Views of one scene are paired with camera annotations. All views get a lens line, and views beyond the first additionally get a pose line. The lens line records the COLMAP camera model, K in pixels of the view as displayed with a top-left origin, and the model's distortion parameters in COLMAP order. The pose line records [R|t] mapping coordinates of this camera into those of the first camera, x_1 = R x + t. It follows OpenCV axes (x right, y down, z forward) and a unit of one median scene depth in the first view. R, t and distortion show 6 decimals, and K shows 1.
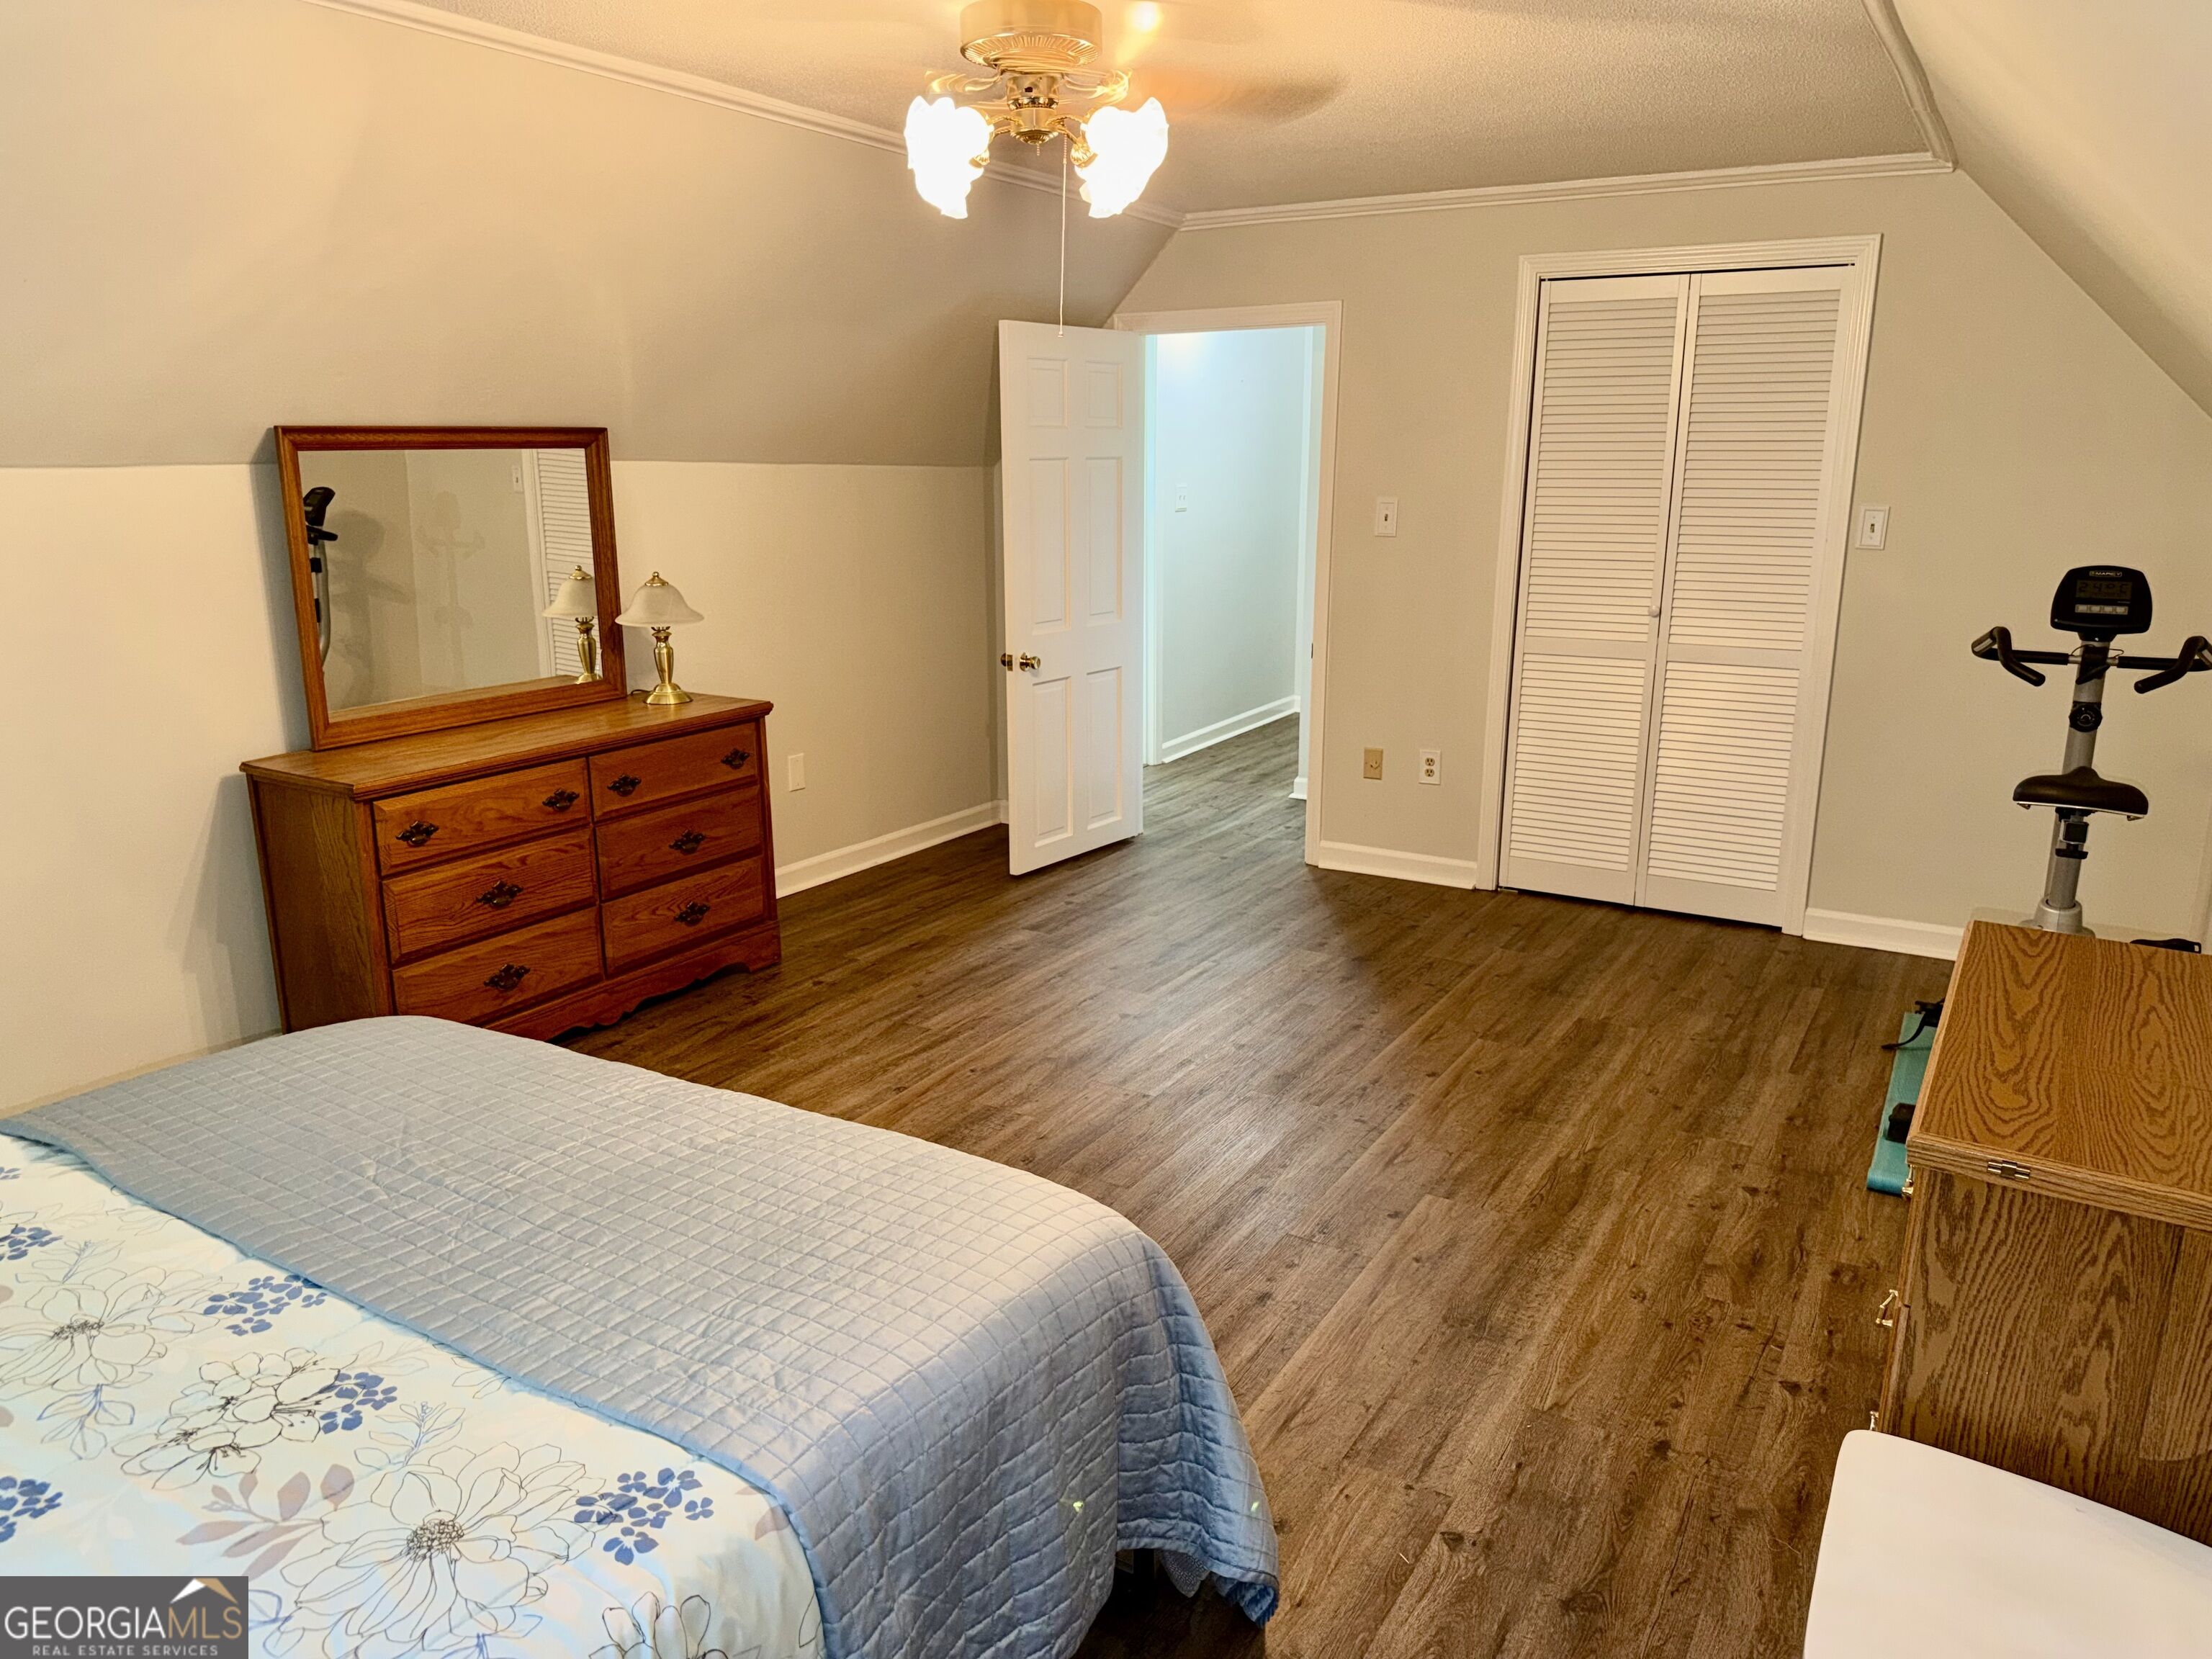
lens RADIAL K [[1563.3, 0, 1096.5], [0, 1563.3, 833.1], [0, 0, 1]] dist [0.099125, -0.129818]
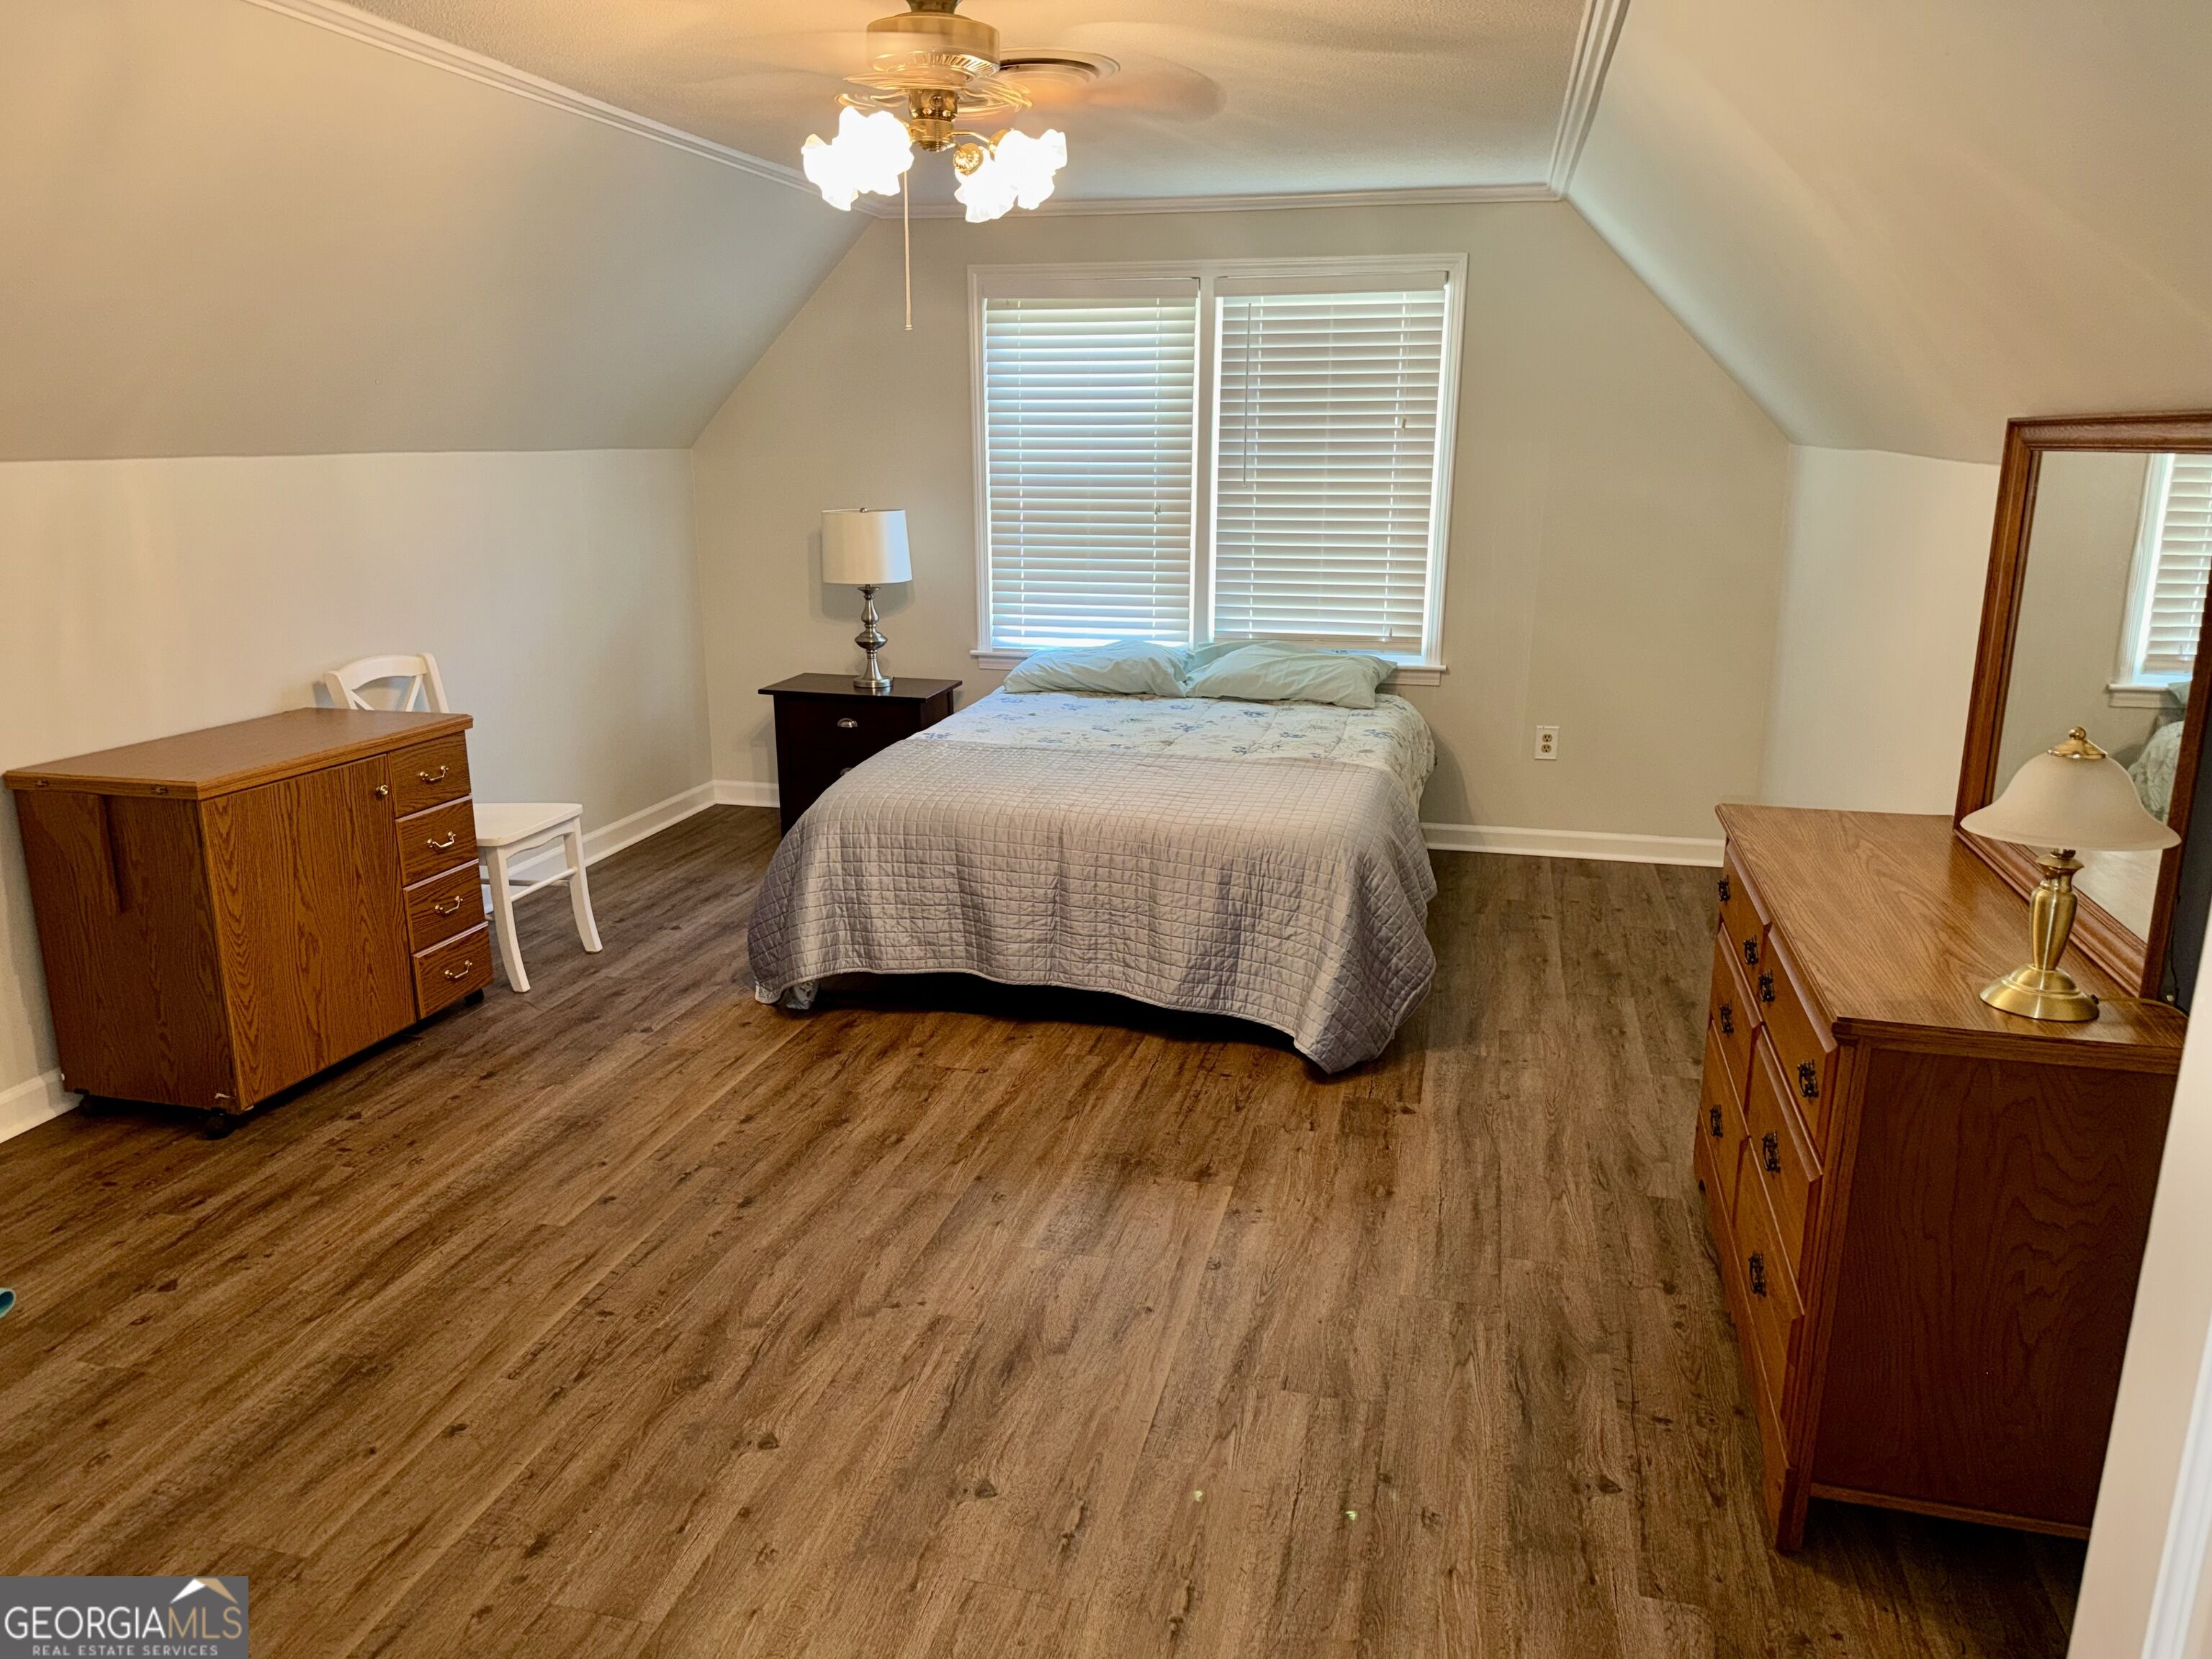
lens RADIAL K [[1553.6, 0, 1093.7], [0, 1553.6, 824.0], [0, 0, 1]] dist [0.044495, -0.054039]
pose [[-0.957122, 0.064140, -0.282496, 0.151658], [-0.077566, 0.882830, 0.463243, -0.427277], [0.279108, 0.465292, -0.840001, 1.716384]]
